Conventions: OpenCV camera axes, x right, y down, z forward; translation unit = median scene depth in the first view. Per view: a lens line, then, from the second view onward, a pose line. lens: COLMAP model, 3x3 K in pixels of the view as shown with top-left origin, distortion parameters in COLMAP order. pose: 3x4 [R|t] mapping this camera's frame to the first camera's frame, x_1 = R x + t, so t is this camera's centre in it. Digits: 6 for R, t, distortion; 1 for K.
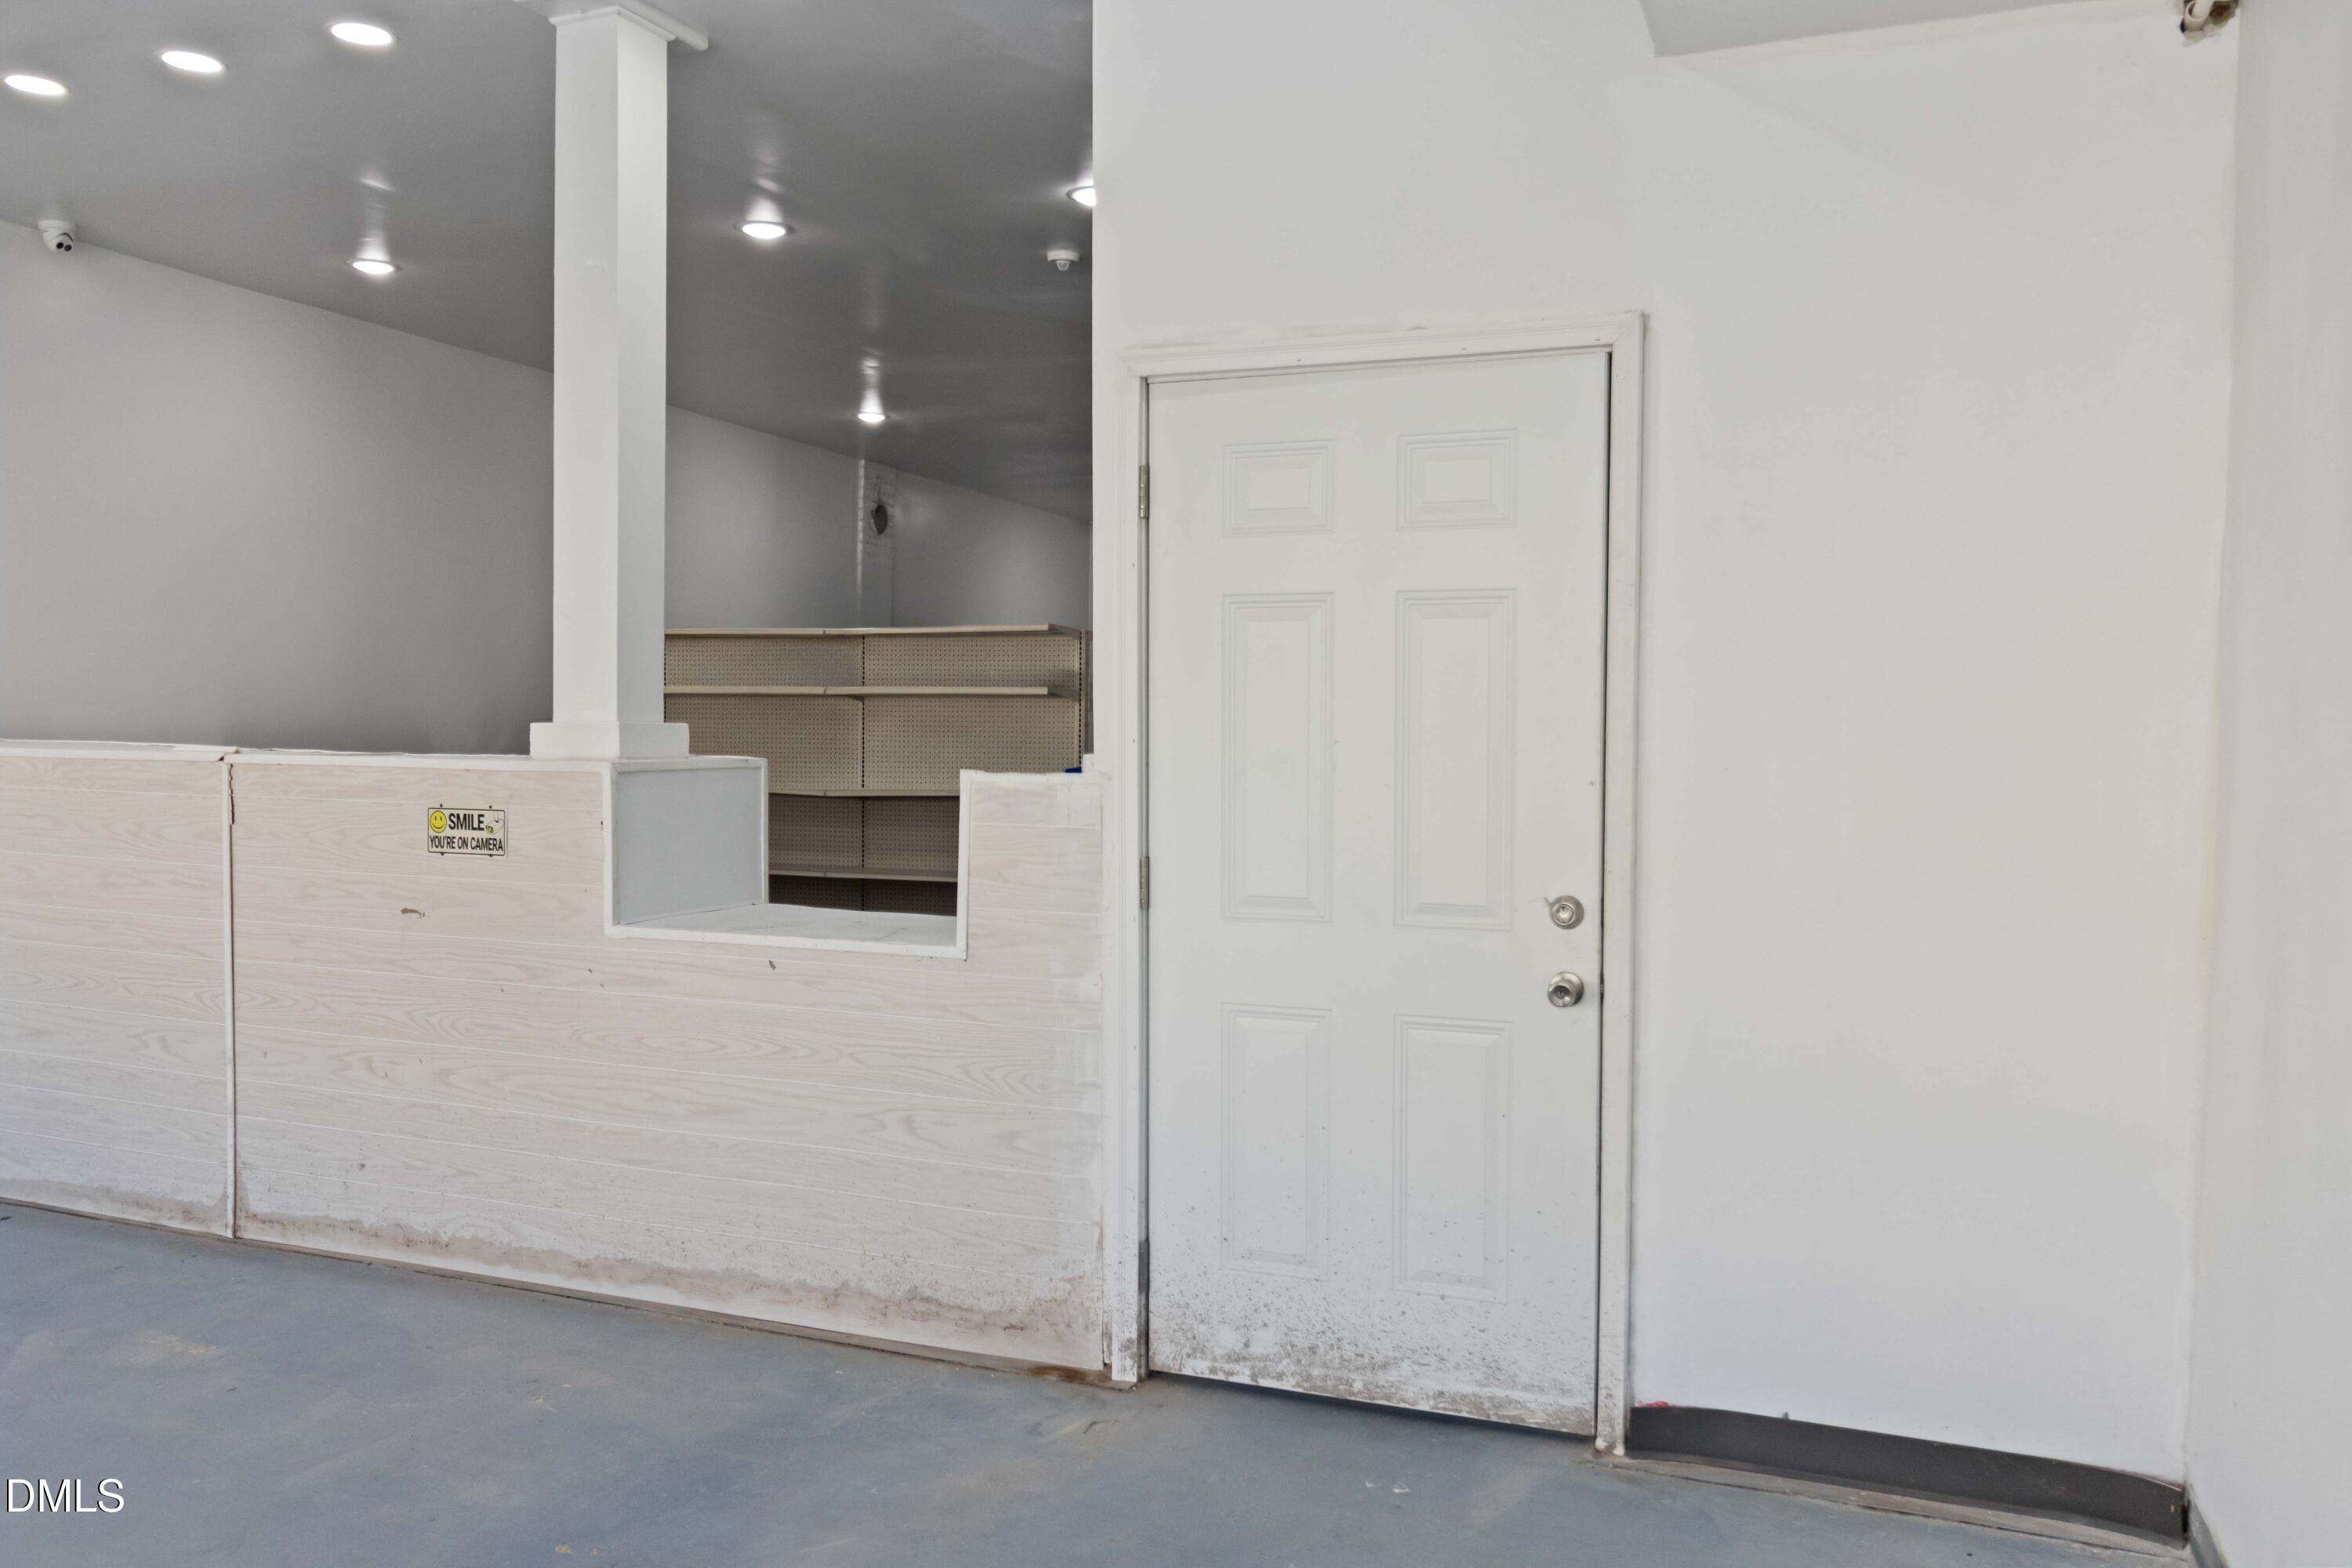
lens RADIAL K [[1991.1, 0, 1177.2], [0, 1991.1, 801.5], [0, 0, 1]] dist [-0.000094, -0.004233]
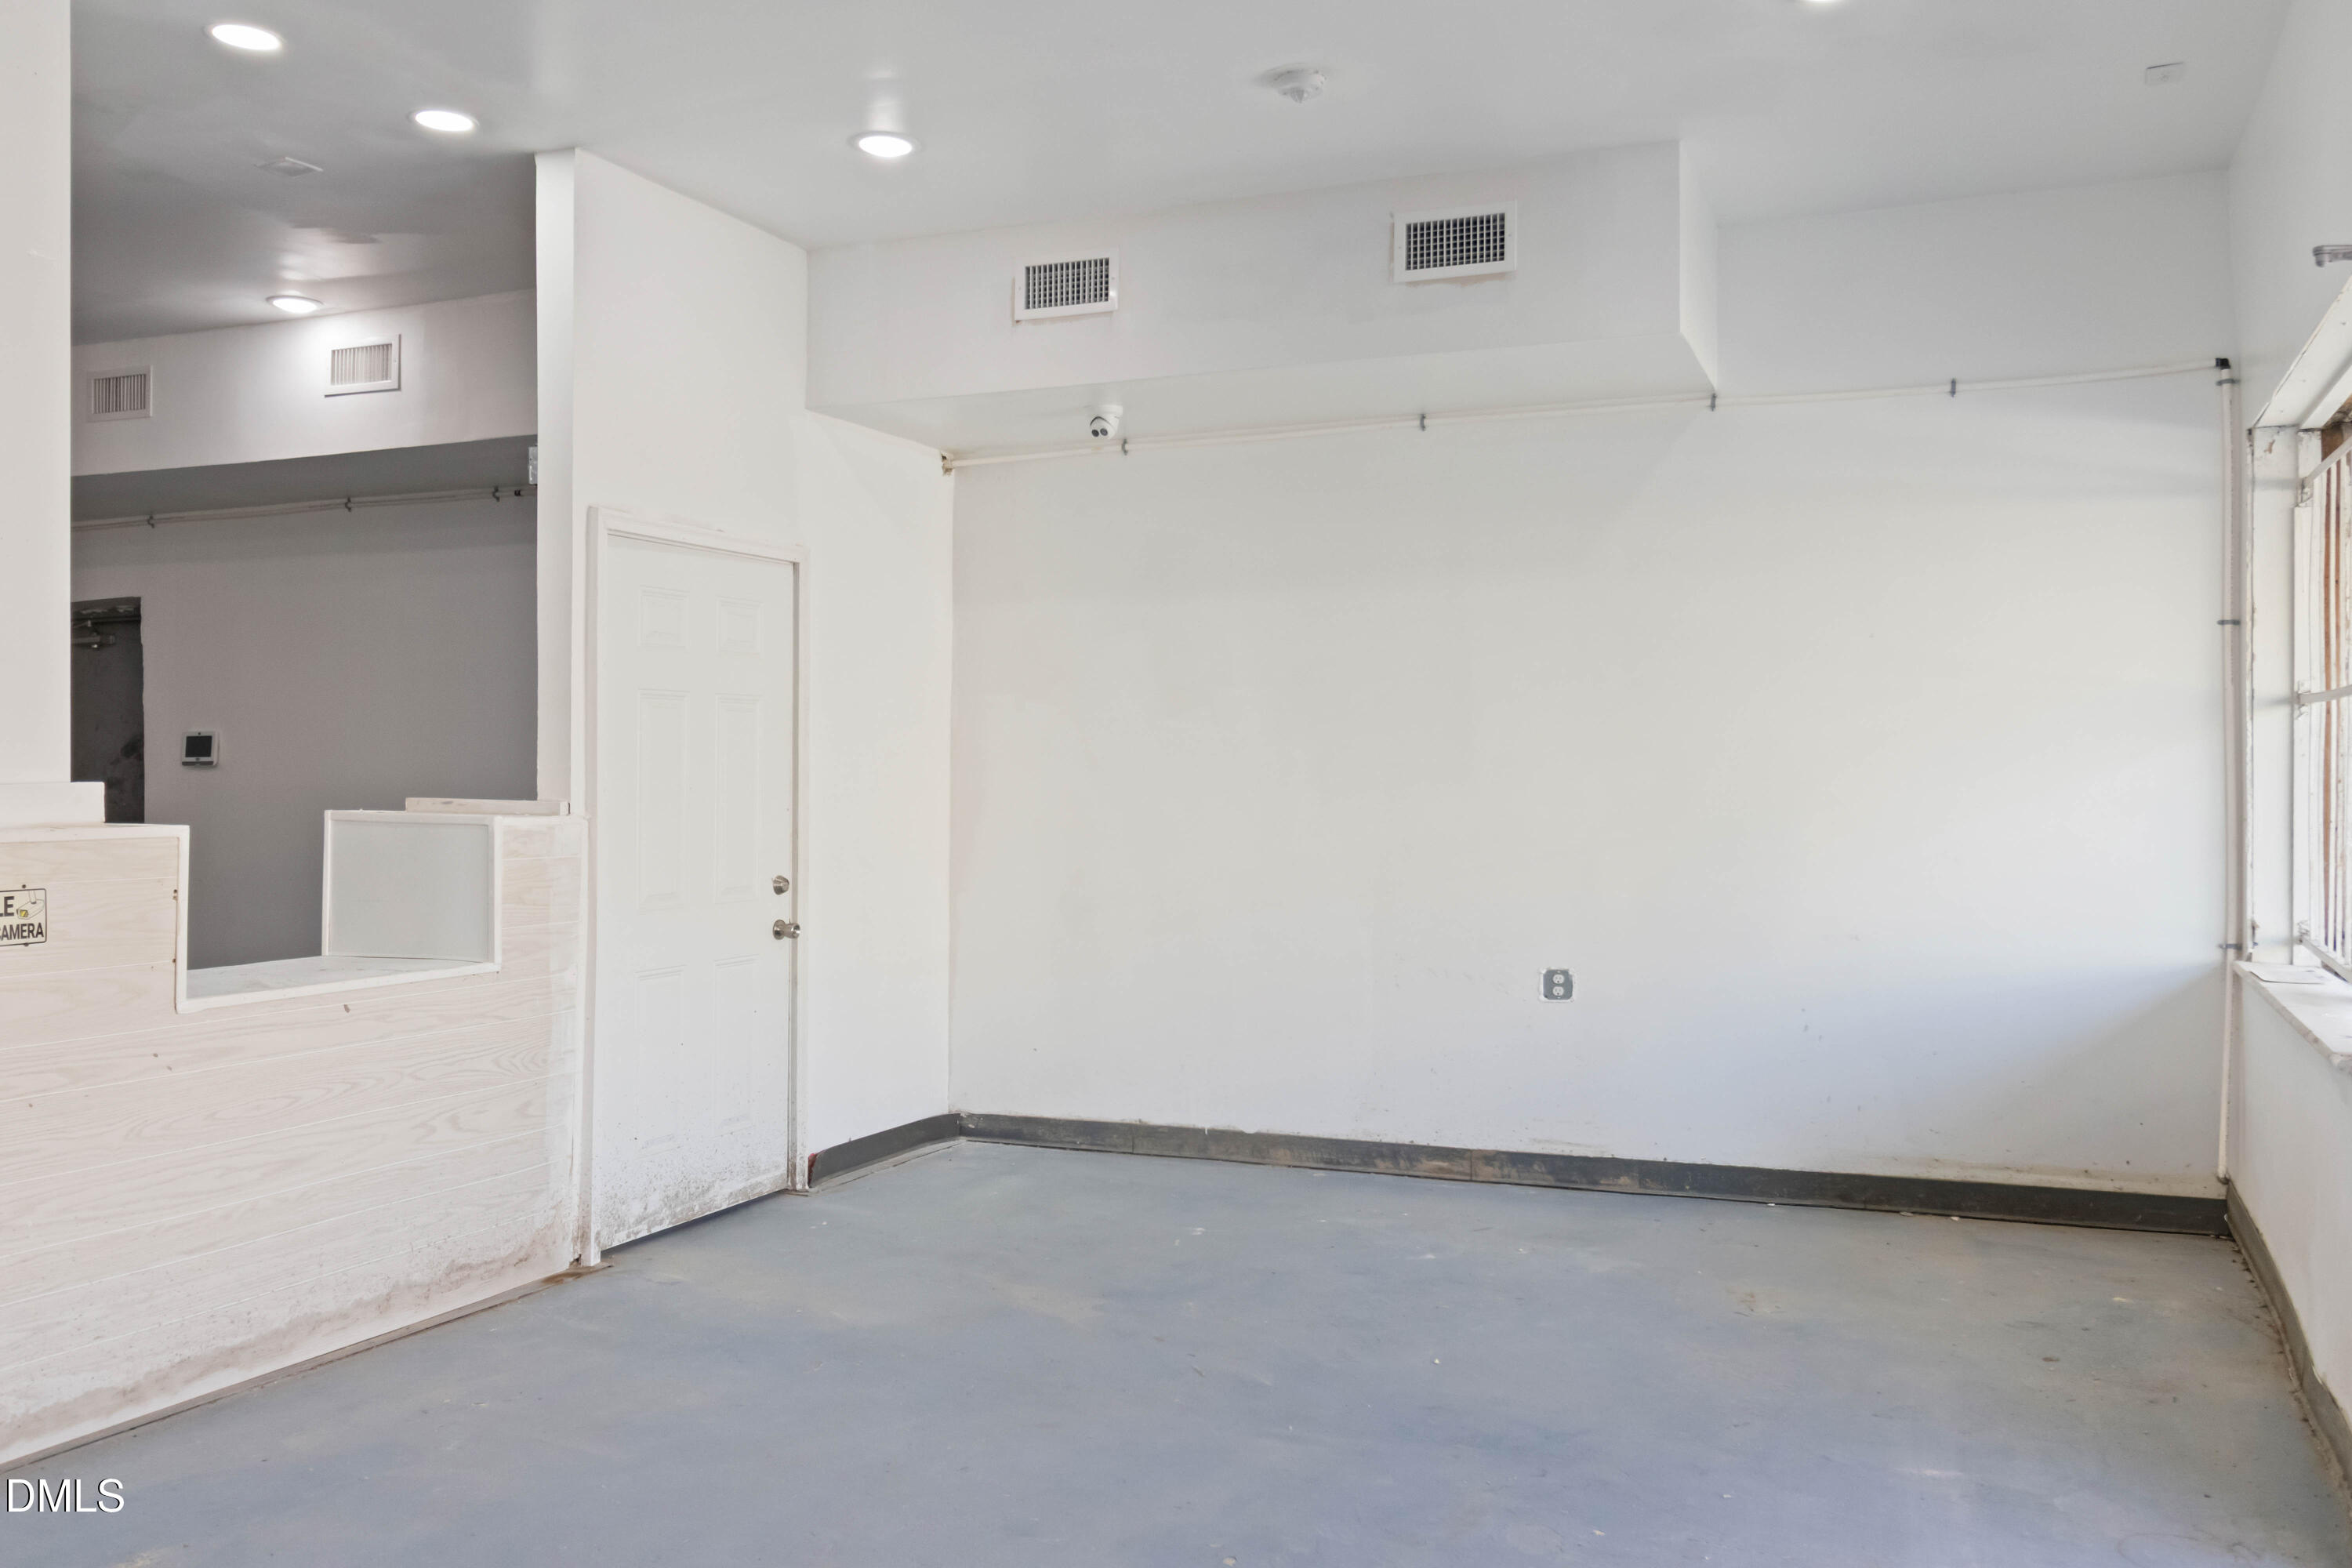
lens RADIAL K [[1991.1, 0, 1174.4], [0, 1991.1, 769.4], [0, 0, 1]] dist [-0.000094, -0.004233]
pose [[-0.022755, -0.006681, 0.999719, -1.310430], [0.036345, 0.999311, 0.007505, -0.038498], [-0.999080, 0.036506, -0.022497, 0.592273]]
